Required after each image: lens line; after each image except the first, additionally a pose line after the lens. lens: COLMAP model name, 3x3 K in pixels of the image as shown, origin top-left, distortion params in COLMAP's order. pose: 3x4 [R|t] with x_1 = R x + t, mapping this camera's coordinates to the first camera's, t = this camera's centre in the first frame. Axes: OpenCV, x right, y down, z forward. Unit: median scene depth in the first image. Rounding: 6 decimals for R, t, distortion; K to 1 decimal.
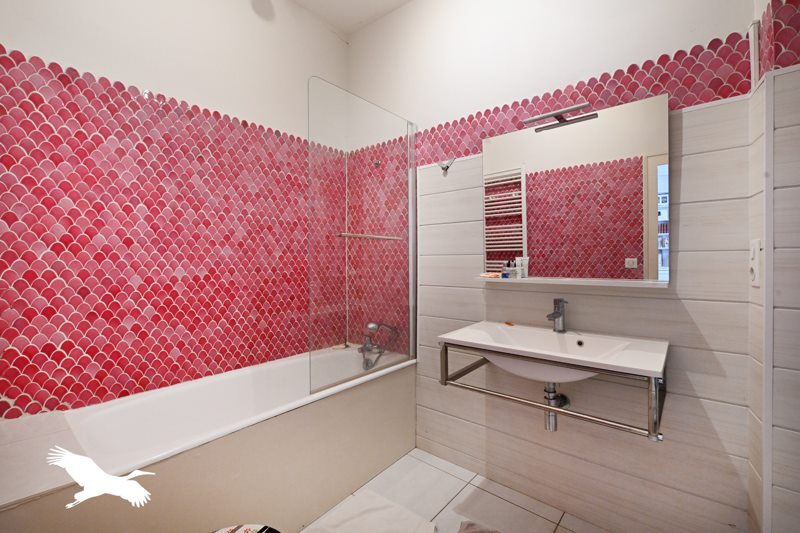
lens RADIAL K [[328.5, 0, 405.7], [0, 328.5, 267.9], [0, 0, 1]] dist [-0.002740, -0.000116]
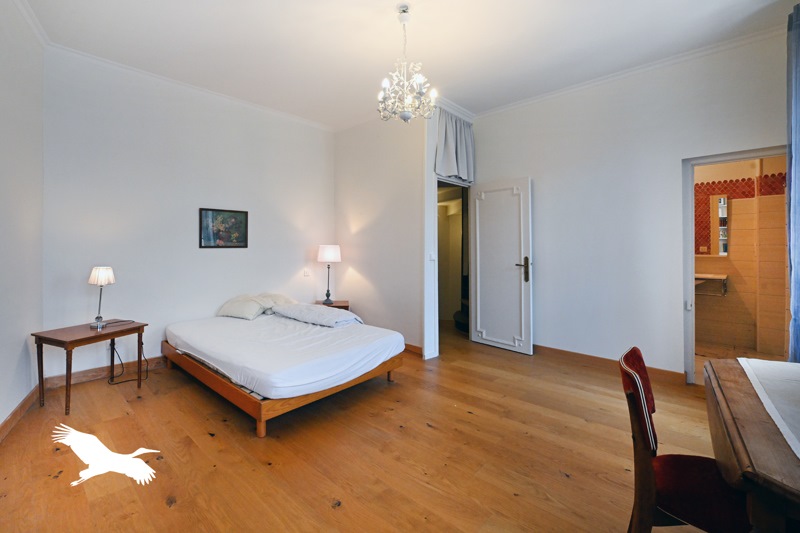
lens RADIAL K [[328.5, 0, 394.6], [0, 328.5, 259.3], [0, 0, 1]] dist [-0.002740, -0.000116]
pose [[0.993519, -0.007296, -0.113435, -2.038663], [0.008182, 0.999940, 0.007344, 0.029997], [0.113374, -0.008224, 0.993518, -2.516756]]
